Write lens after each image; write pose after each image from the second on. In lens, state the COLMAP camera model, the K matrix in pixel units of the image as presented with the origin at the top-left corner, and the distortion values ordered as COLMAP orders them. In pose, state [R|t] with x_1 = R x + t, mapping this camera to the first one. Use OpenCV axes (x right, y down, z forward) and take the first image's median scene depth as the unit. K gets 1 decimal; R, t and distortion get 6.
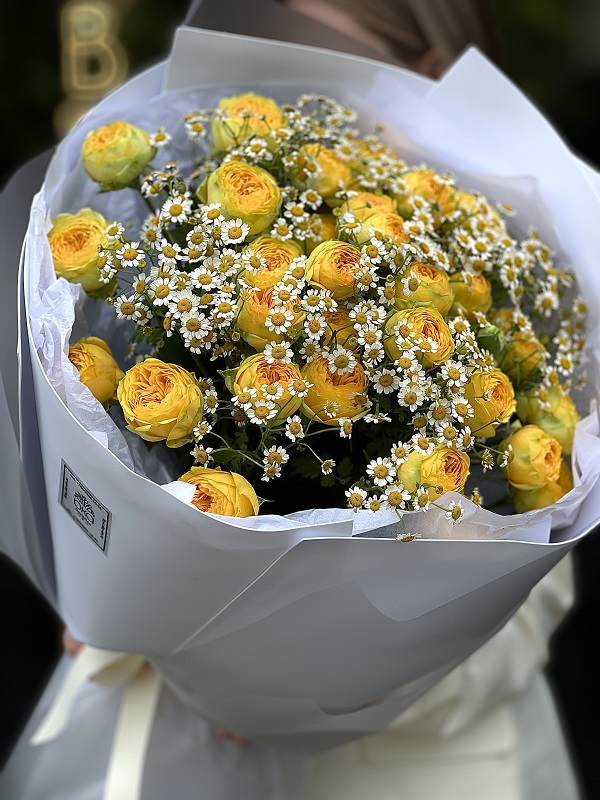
lens RADIAL K [[2513.3, 0, 300.0], [0, 2513.3, 400.0], [0, 0, 1]] dist [0.040451, 0.933269]
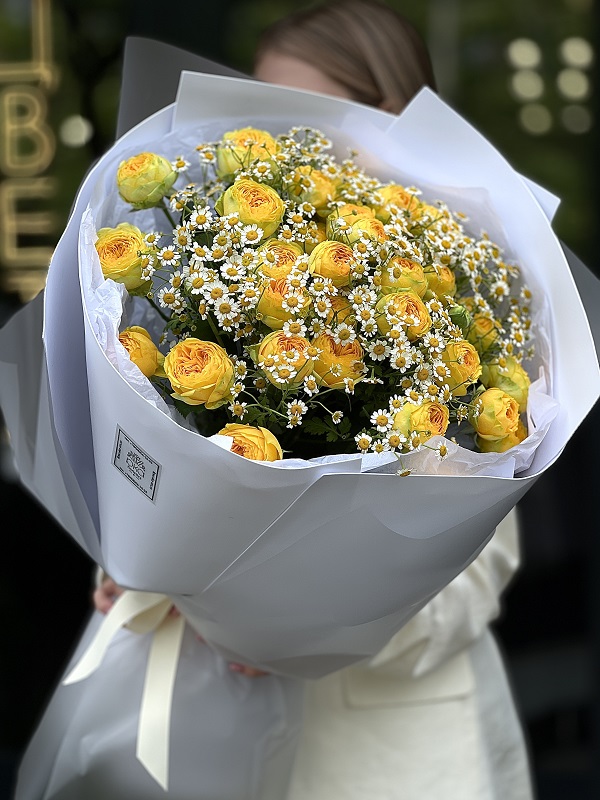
lens RADIAL K [[2513.3, 0, 300.0], [0, 2513.3, 400.0], [0, 0, 1]] dist [0.040451, 0.933269]
pose [[0.998149, -0.036939, 0.048320, -0.063319], [0.038532, 0.998730, -0.032456, 0.053740], [-0.047060, 0.034258, 0.998304, -0.224612]]
